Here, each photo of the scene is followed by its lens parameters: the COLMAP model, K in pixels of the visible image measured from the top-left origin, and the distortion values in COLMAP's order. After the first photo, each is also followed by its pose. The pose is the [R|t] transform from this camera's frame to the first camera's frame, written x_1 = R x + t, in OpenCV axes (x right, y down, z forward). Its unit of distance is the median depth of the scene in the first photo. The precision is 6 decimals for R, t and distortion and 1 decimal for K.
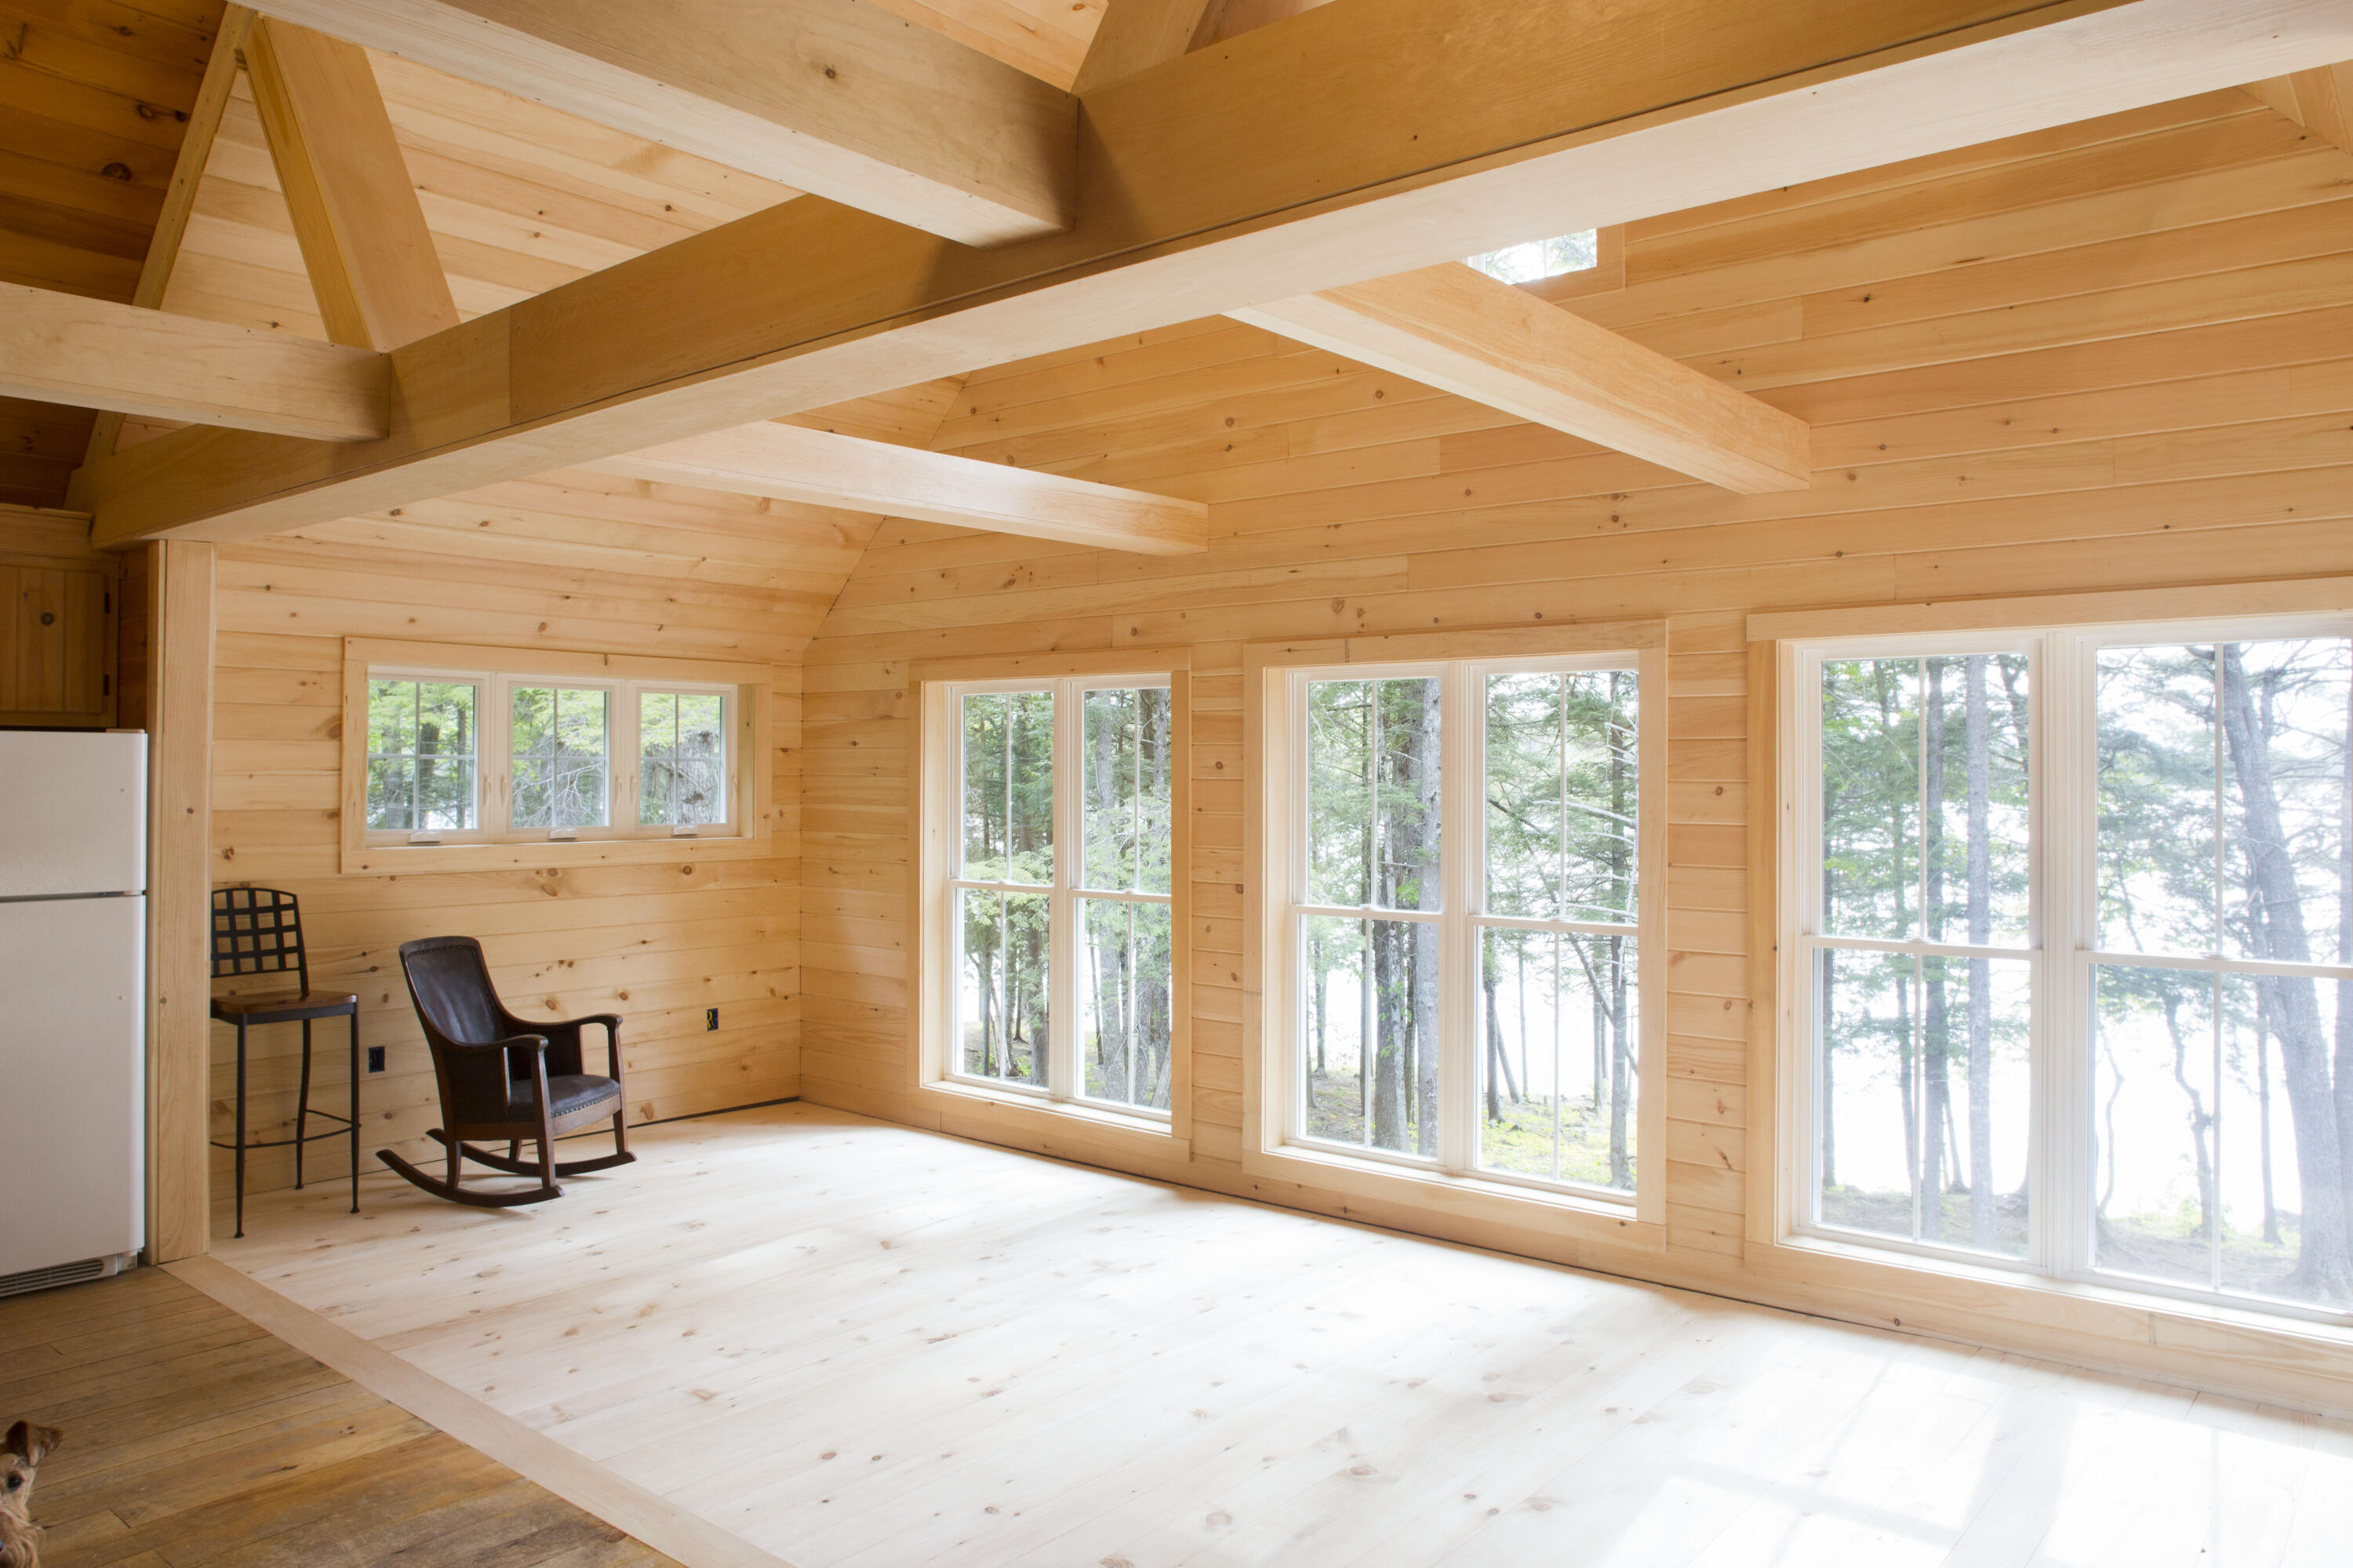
lens RADIAL K [[1657.2, 0, 1167.7], [0, 1657.2, 762.5], [0, 0, 1]] dist [-0.031434, 0.015781]
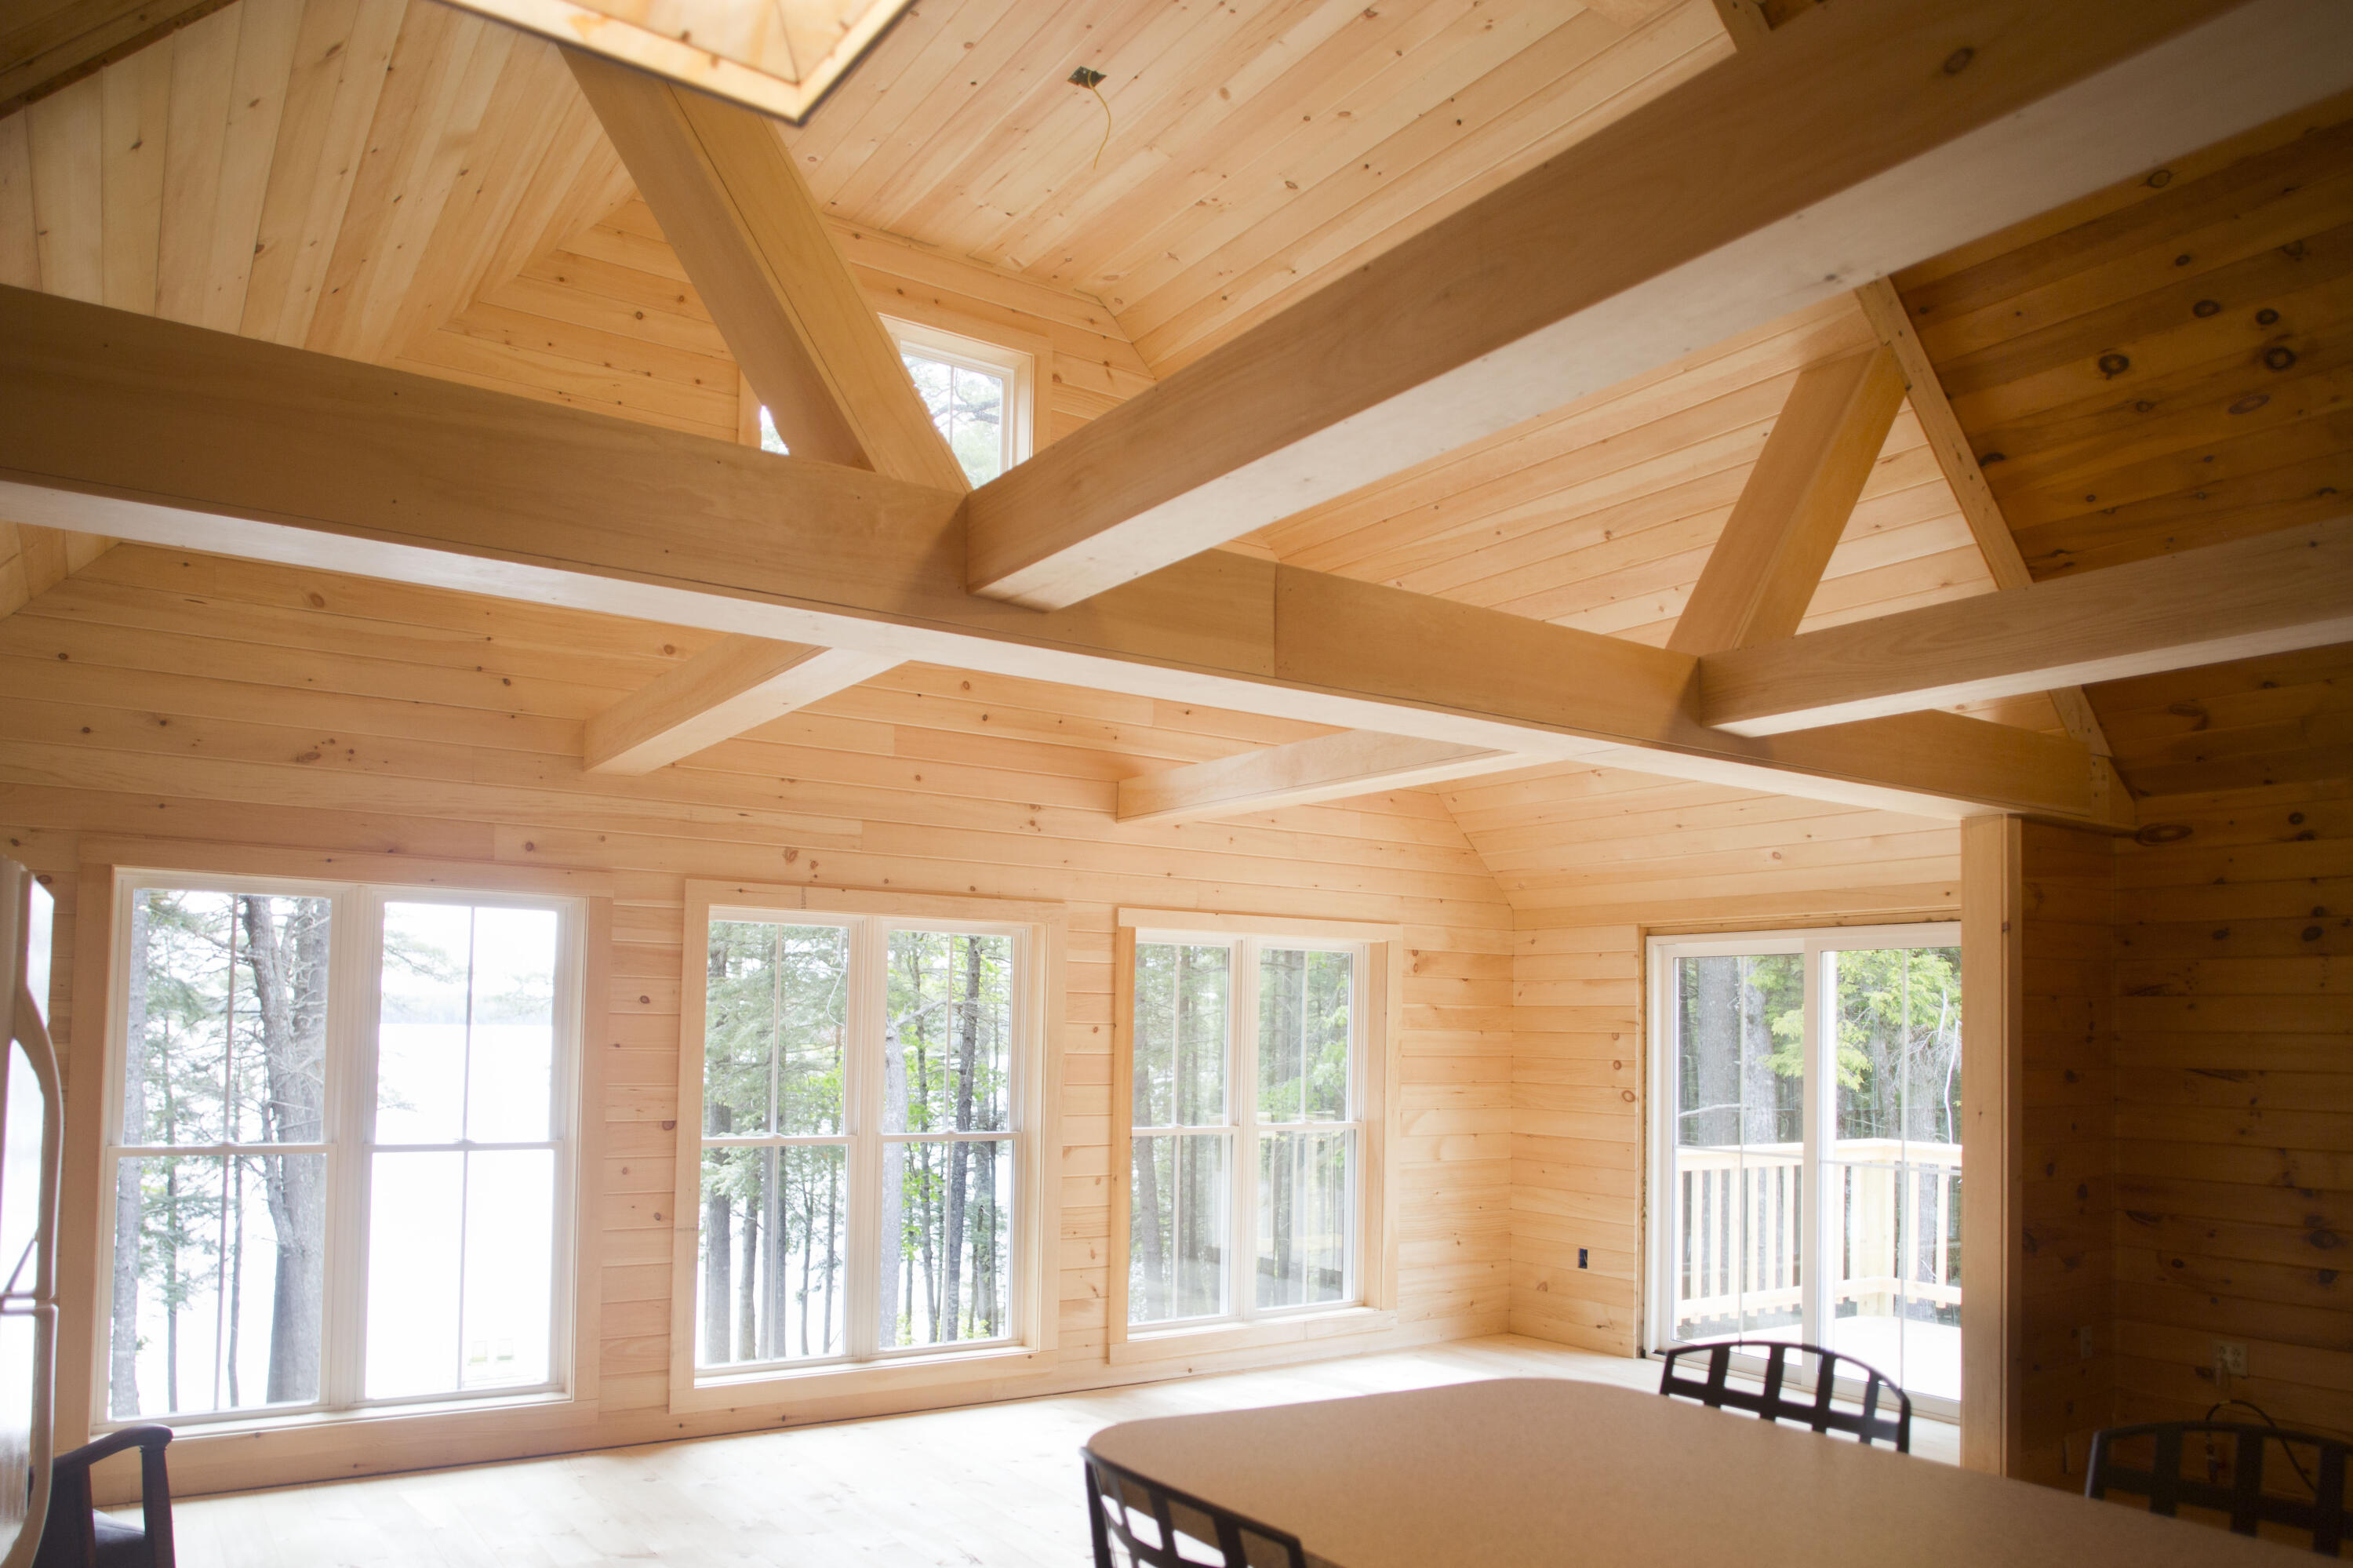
lens RADIAL K [[1657.2, 0, 1201.4], [0, 1657.2, 963.9], [0, 0, 1]] dist [-0.031434, 0.015781]
pose [[0.265774, 0.041680, 0.963134, -0.825405], [-0.023784, 0.999044, -0.036671, 0.008843], [-0.963742, -0.013161, 0.266511, 0.438567]]
